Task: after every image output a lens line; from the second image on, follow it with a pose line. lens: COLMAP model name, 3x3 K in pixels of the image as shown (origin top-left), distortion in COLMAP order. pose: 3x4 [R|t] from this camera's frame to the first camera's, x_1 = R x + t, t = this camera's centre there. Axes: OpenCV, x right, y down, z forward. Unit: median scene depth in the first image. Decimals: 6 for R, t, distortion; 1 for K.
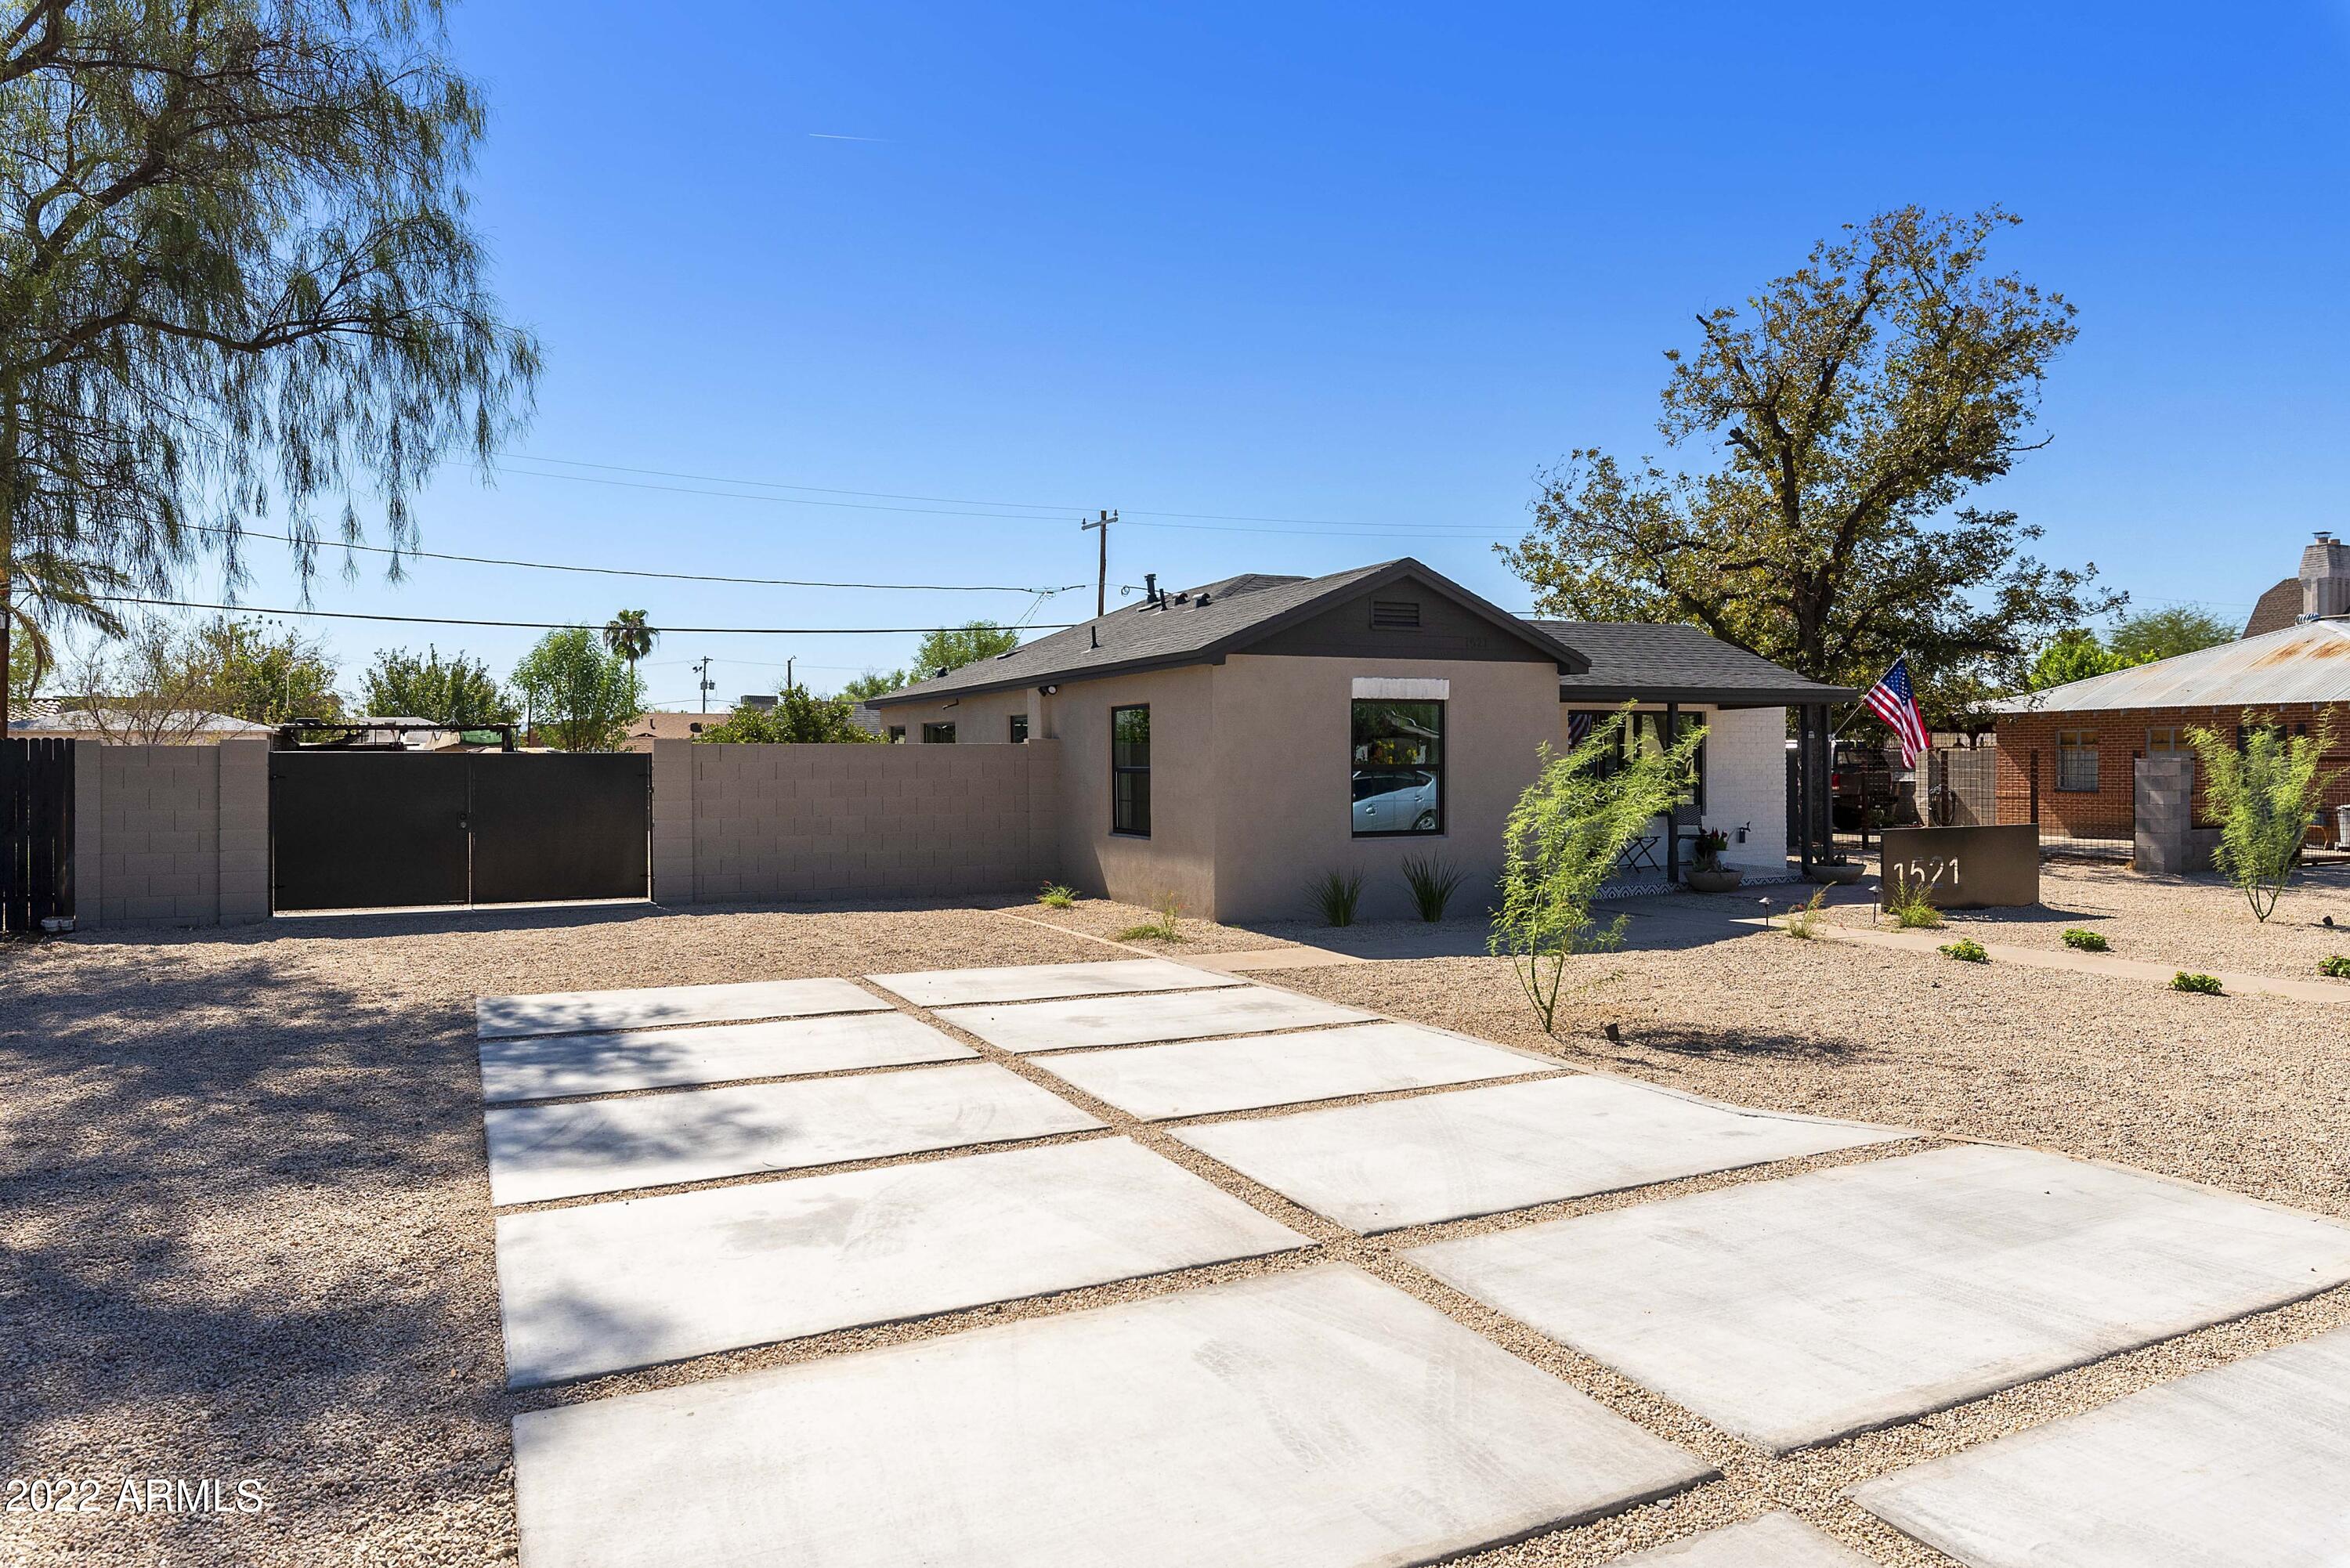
lens RADIAL K [[1474.8, 0, 1171.6], [0, 1474.8, 773.7], [0, 0, 1]] dist [-0.000848, -0.000100]
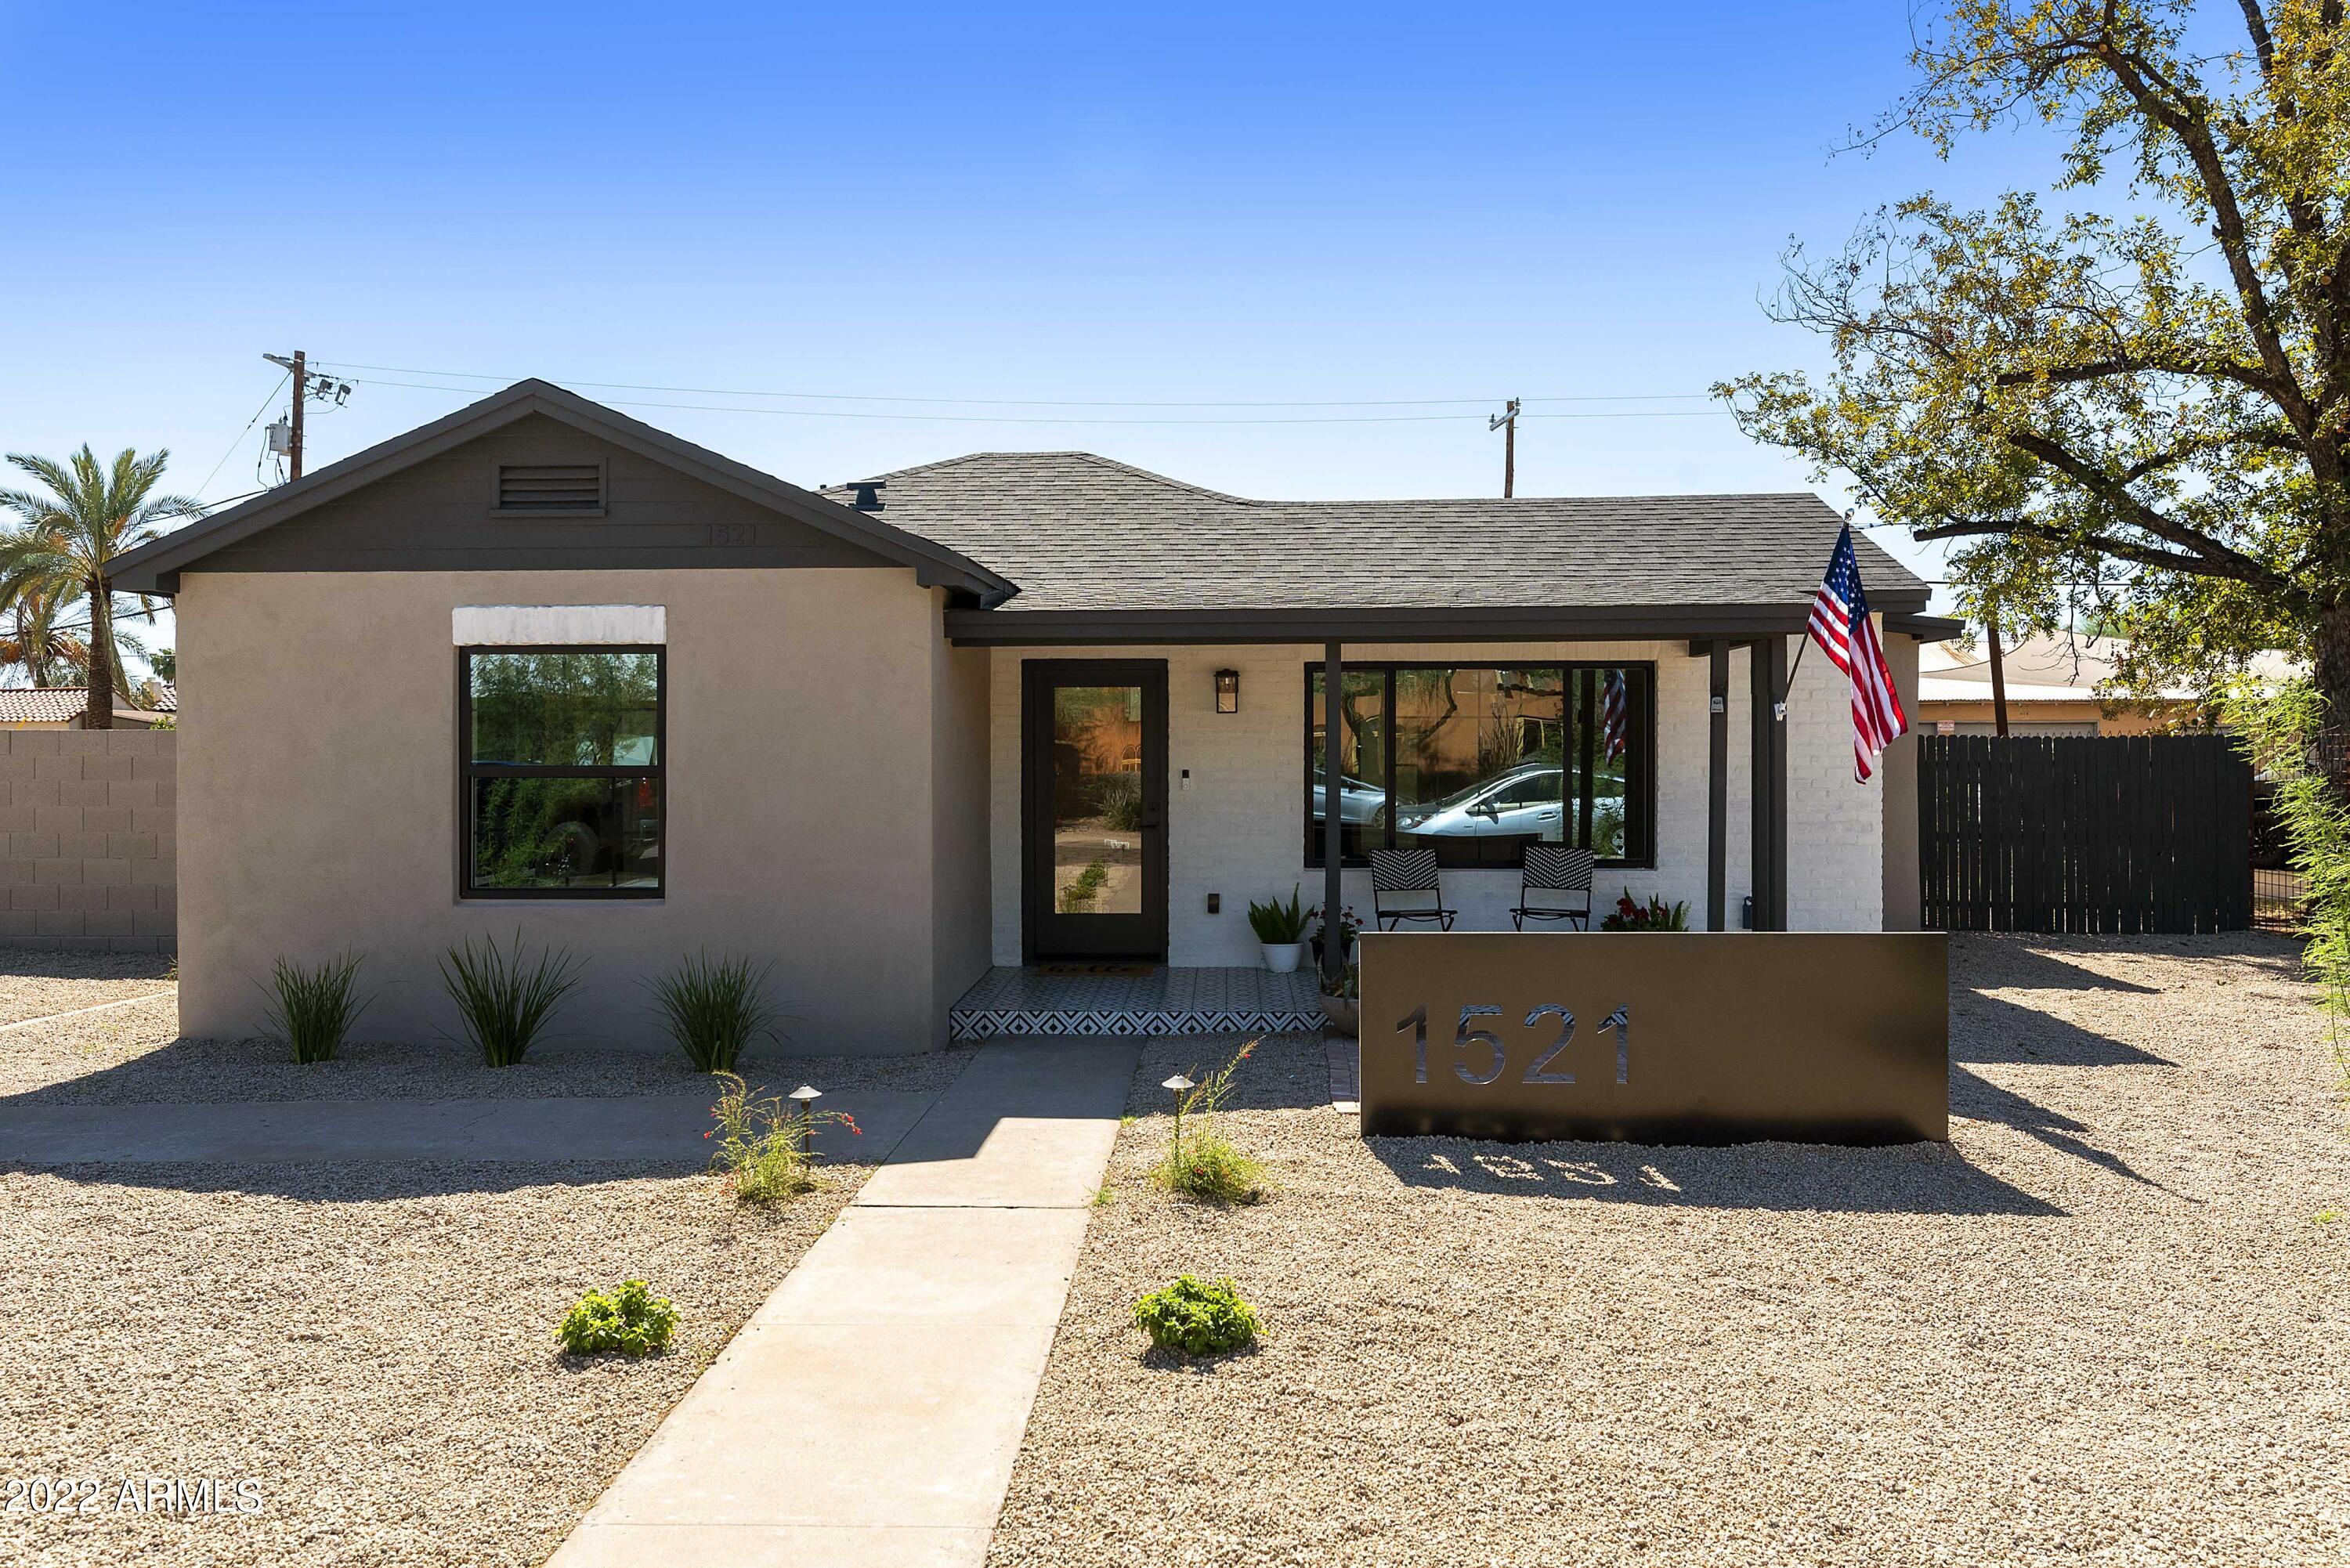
lens RADIAL K [[1793.6, 0, 1181.3], [0, 1793.6, 793.5], [0, 0, 1]] dist [0.008997, 0.001984]
pose [[0.893162, 0.011657, -0.449584, 0.443669], [-0.005309, 0.999868, 0.015379, -0.005444], [0.449704, -0.011349, 0.893106, 0.351683]]
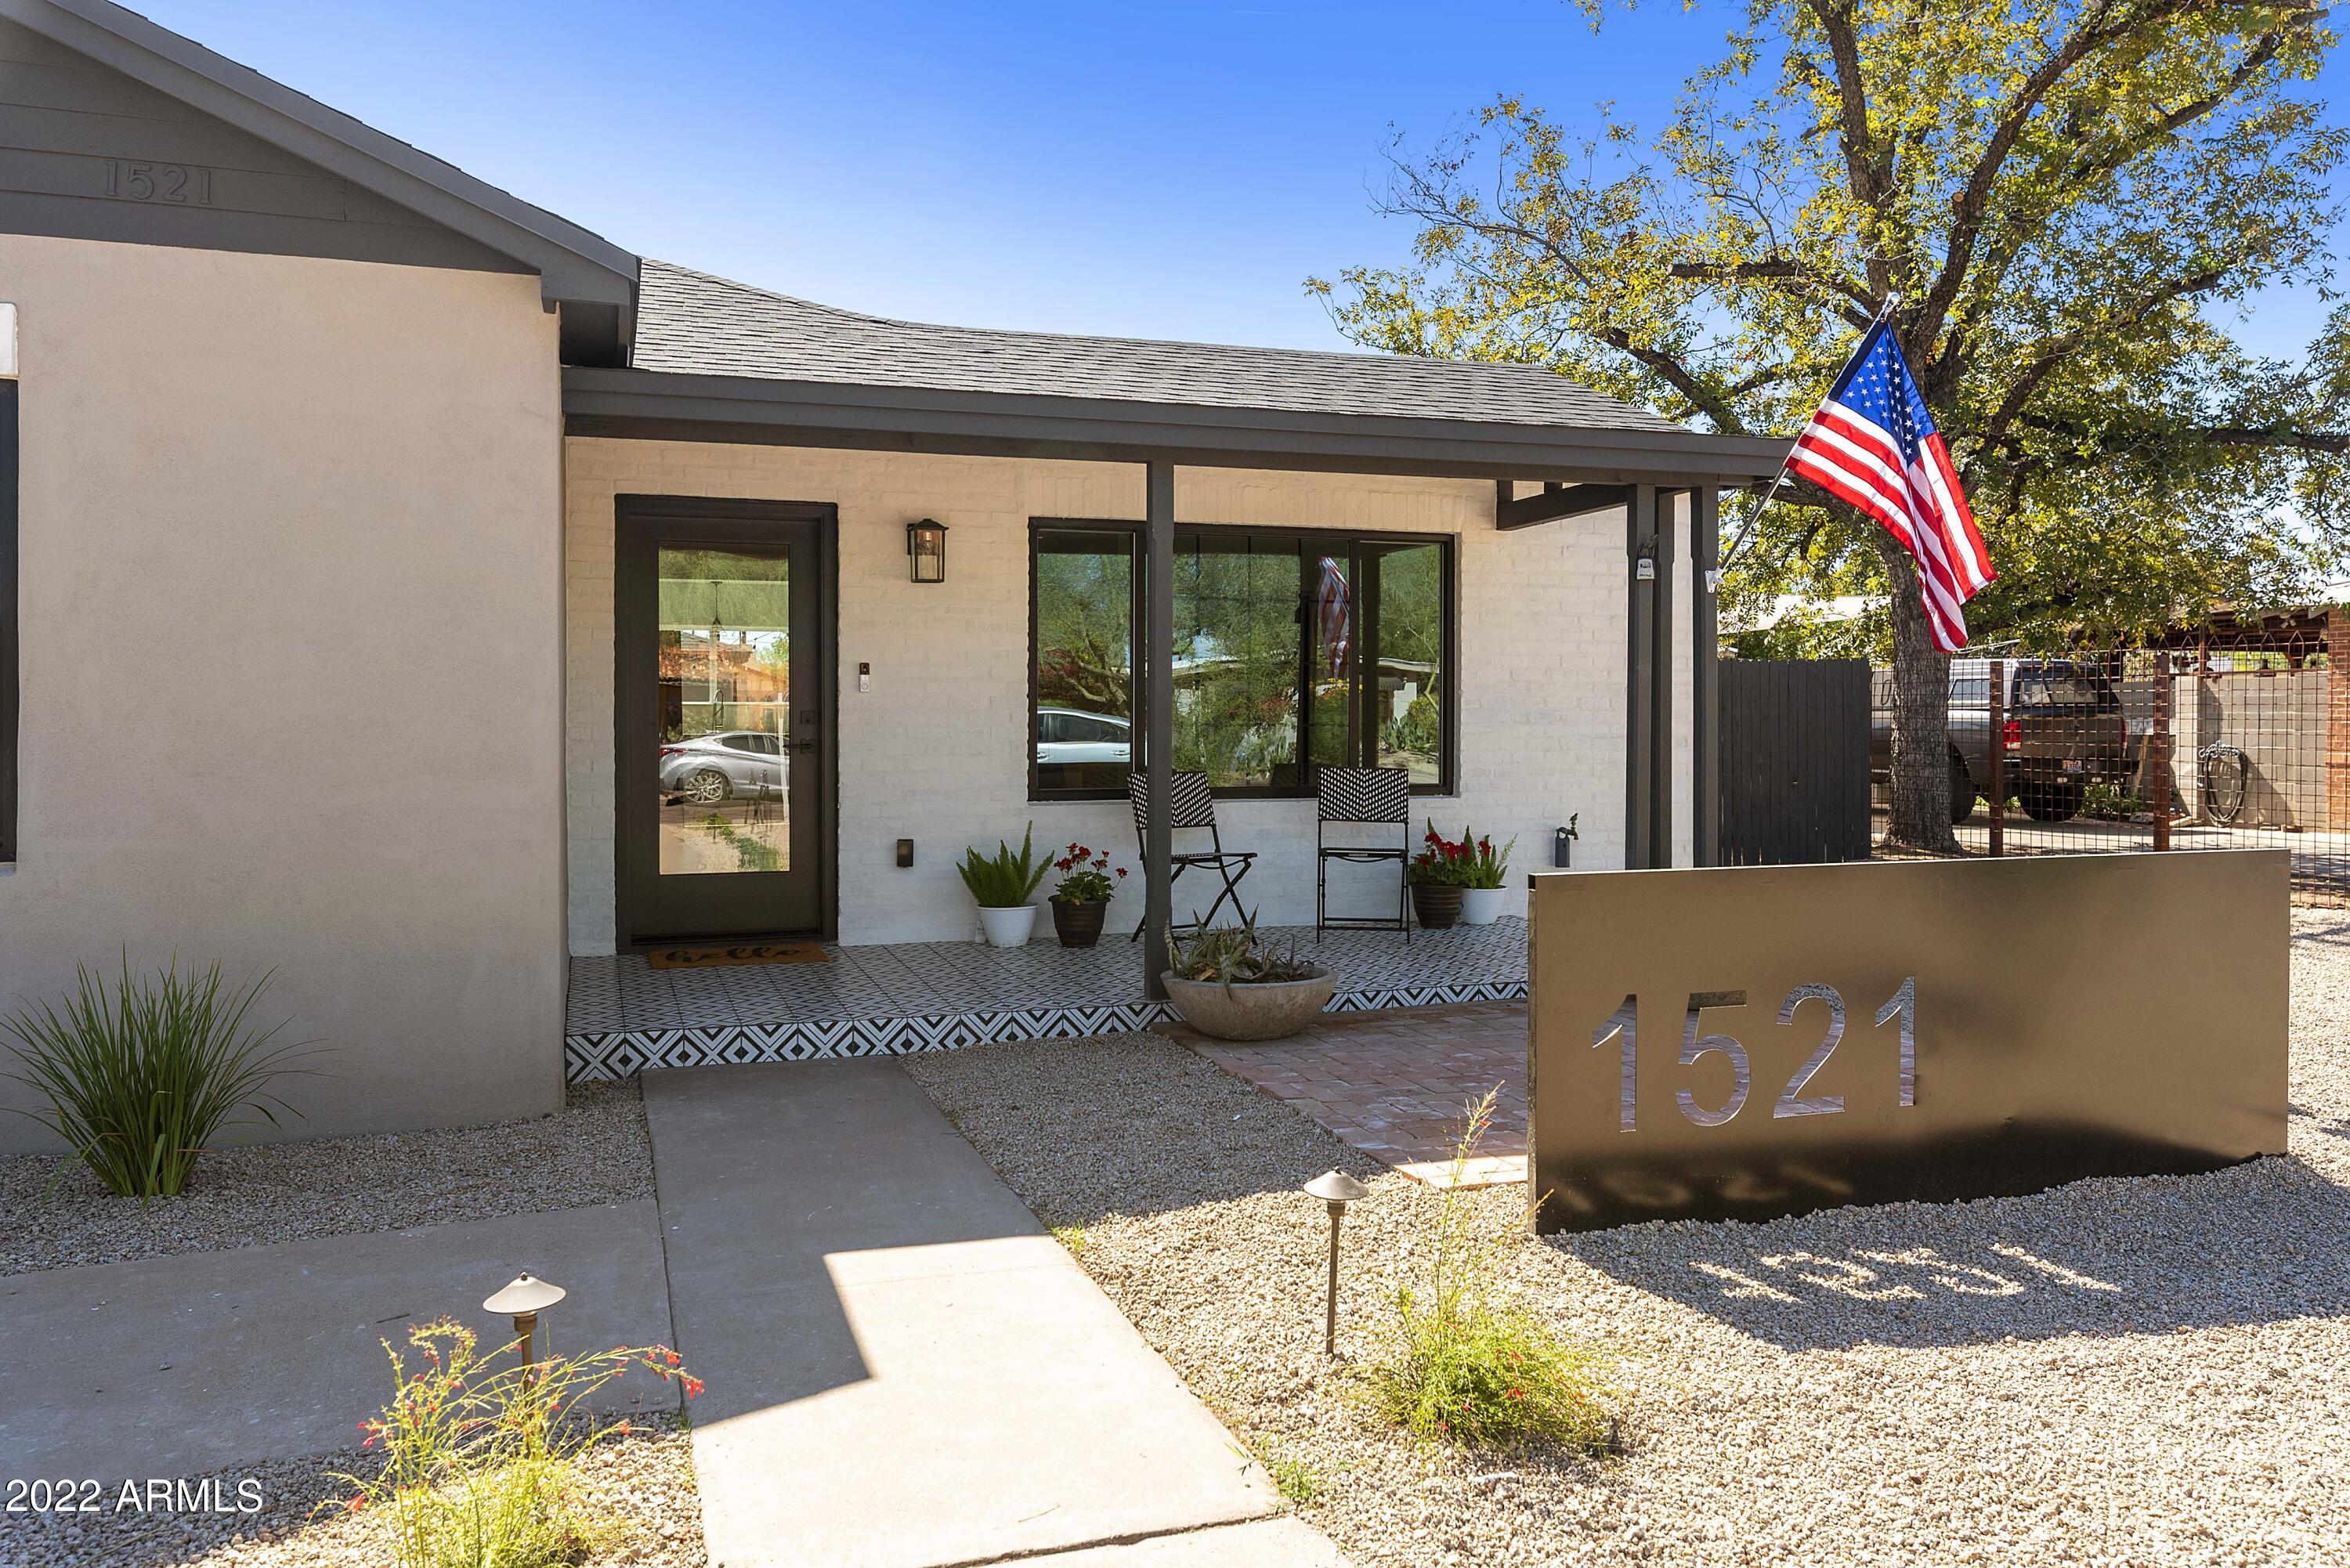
lens RADIAL K [[1715.6, 0, 1179.2], [0, 1715.6, 770.0], [0, 0, 1]] dist [-0.002298, -0.006033]
pose [[0.994436, 0.005003, -0.105227, 0.303217], [-0.003090, 0.999827, 0.018337, 0.011707], [0.105301, -0.017910, 0.994279, 0.485316]]
